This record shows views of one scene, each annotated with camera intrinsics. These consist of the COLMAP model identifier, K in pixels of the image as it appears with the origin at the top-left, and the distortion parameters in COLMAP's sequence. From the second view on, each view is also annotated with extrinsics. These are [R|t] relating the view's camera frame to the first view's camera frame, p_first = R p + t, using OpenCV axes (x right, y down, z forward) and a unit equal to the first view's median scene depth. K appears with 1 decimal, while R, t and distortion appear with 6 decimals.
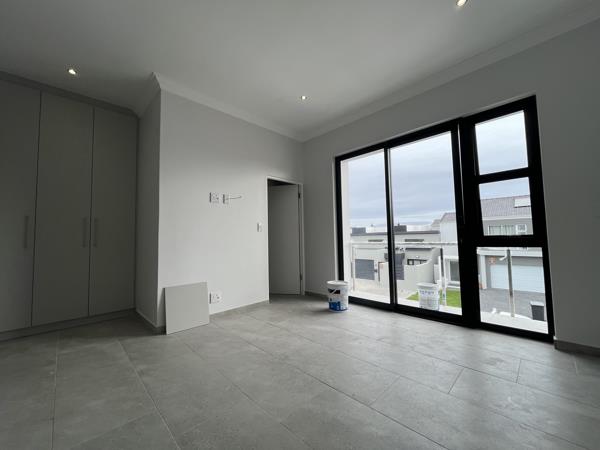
lens RADIAL K [[242.1, 0, 296.9], [0, 242.1, 224.5], [0, 0, 1]] dist [-0.001859, -0.000129]
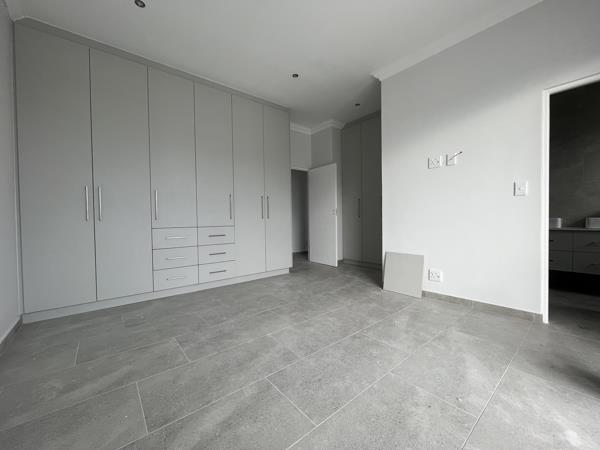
lens RADIAL K [[242.1, 0, 297.4], [0, 242.1, 225.4], [0, 0, 1]] dist [-0.001859, -0.000129]
pose [[-0.087817, 0.046702, -0.995041, 0.672972], [0.070510, 0.996686, 0.040557, 0.053213], [0.993638, -0.066598, -0.090819, 0.680685]]
